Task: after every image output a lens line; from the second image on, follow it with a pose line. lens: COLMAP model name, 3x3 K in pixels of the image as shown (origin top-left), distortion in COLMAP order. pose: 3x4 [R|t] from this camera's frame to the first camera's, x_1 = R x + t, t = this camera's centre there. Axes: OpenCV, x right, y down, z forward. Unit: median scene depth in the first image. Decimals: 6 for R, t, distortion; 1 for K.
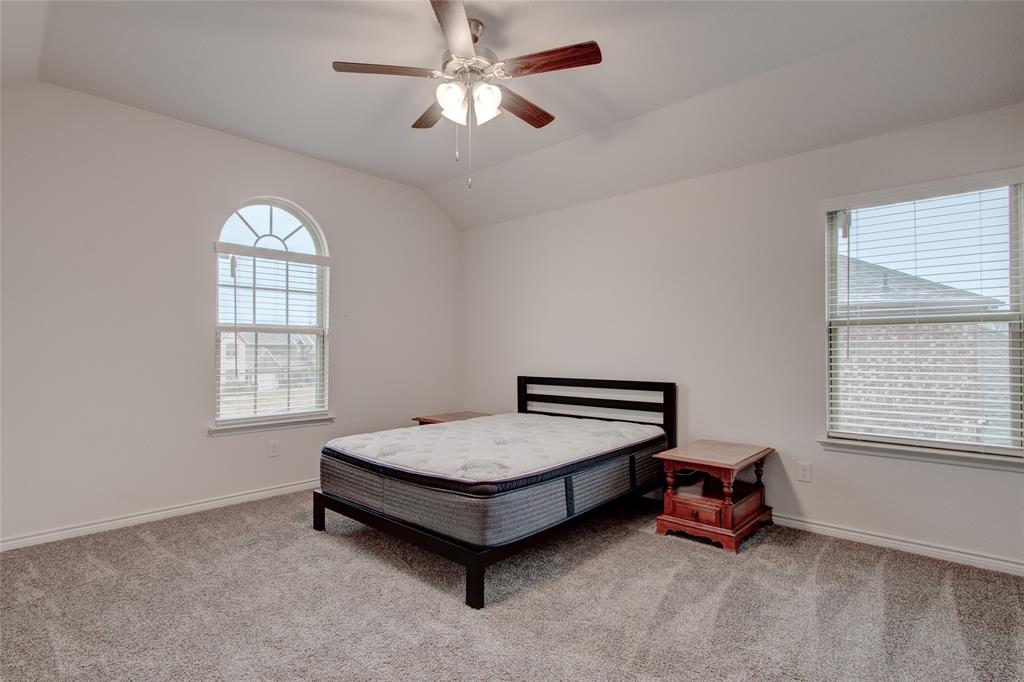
lens RADIAL K [[505.0, 0, 498.4], [0, 505.0, 345.9], [0, 0, 1]] dist [-0.003912, 0.000467]
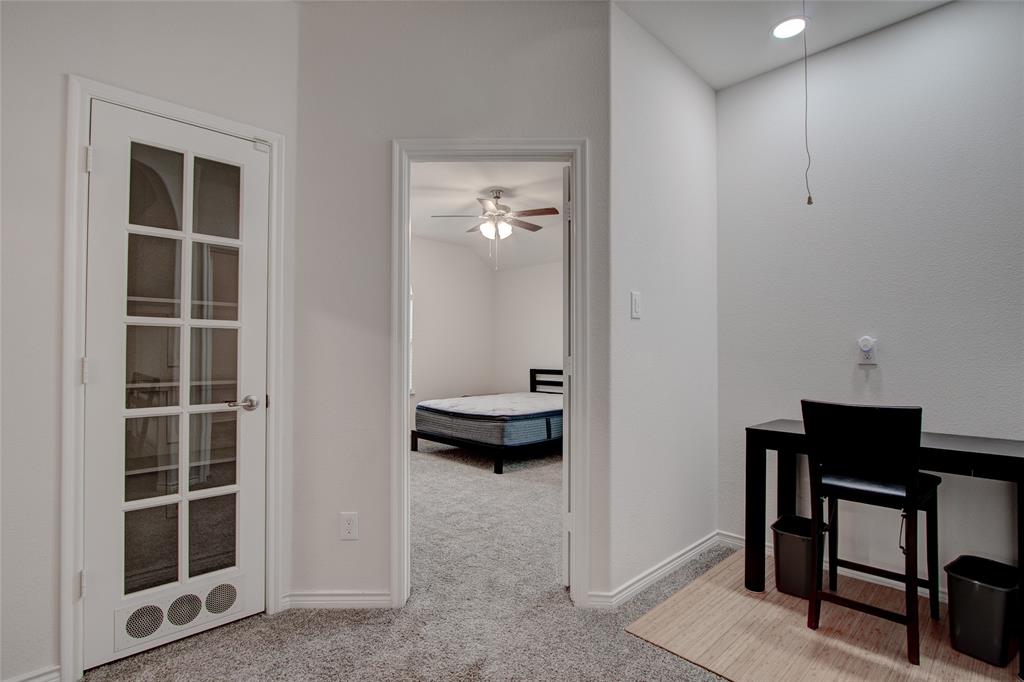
lens RADIAL K [[505.0, 0, 498.4], [0, 505.0, 345.9], [0, 0, 1]] dist [-0.003912, 0.000467]
pose [[0.997298, -0.000221, -0.073462, 0.095820], [-0.000071, 0.999992, -0.003970, -0.007926], [0.073462, 0.003965, 0.997290, -0.974585]]
